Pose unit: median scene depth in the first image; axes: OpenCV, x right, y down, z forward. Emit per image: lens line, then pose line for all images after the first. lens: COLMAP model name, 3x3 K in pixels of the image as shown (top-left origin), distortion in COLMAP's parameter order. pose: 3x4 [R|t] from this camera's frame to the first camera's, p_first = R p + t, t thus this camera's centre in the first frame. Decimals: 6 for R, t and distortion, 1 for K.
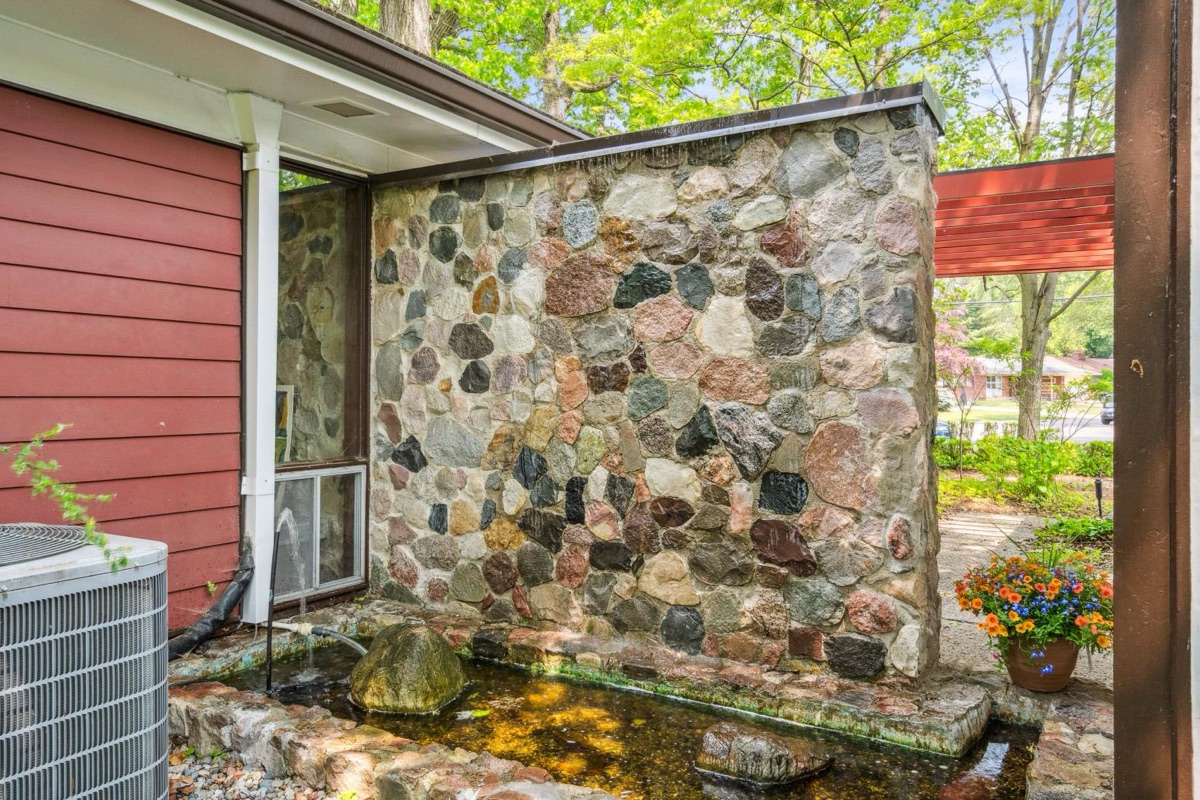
lens RADIAL K [[865.2, 0, 599.3], [0, 865.2, 396.6], [0, 0, 1]] dist [0.000230, -0.000168]
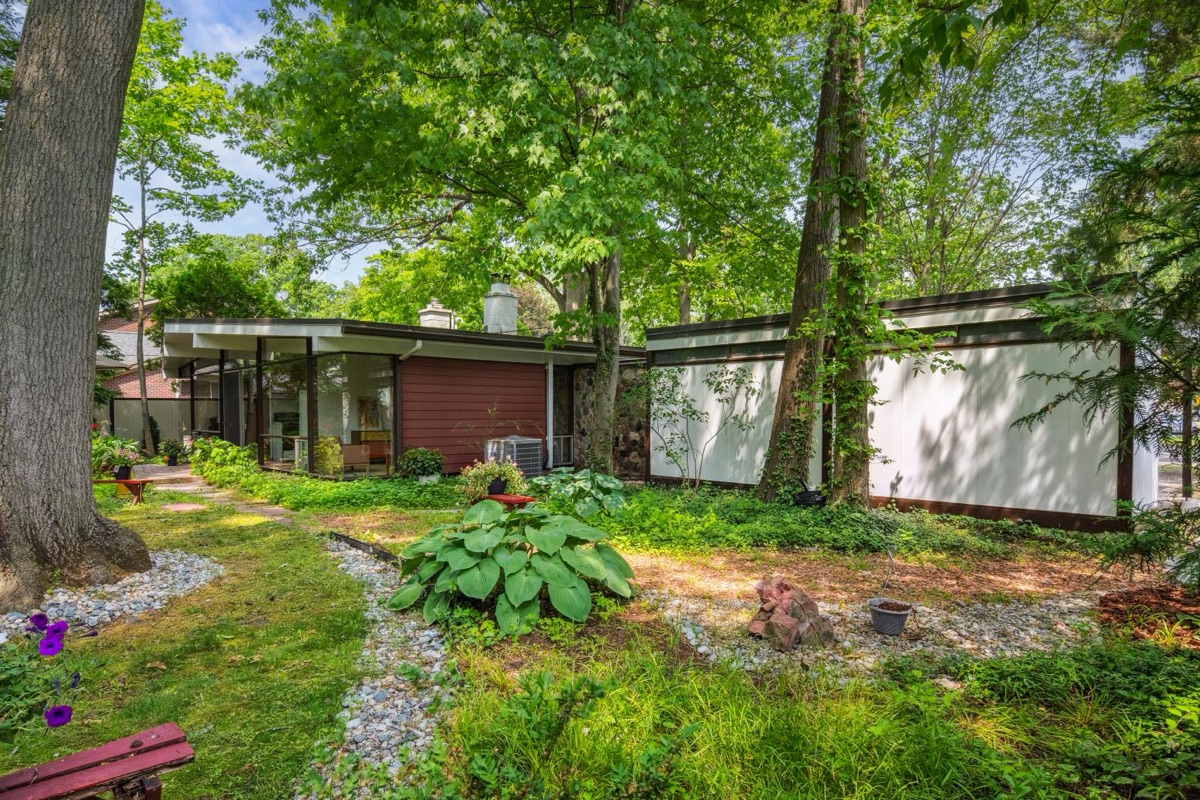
lens RADIAL K [[660.0, 0, 600.1], [0, 660.0, 406.5], [0, 0, 1]] dist [-0.000336, 0.000001]
pose [[0.962670, -0.015375, -0.270242, 0.804665], [0.011171, 0.999792, -0.017089, -0.002453], [0.270448, 0.013432, 0.962641, -2.275633]]
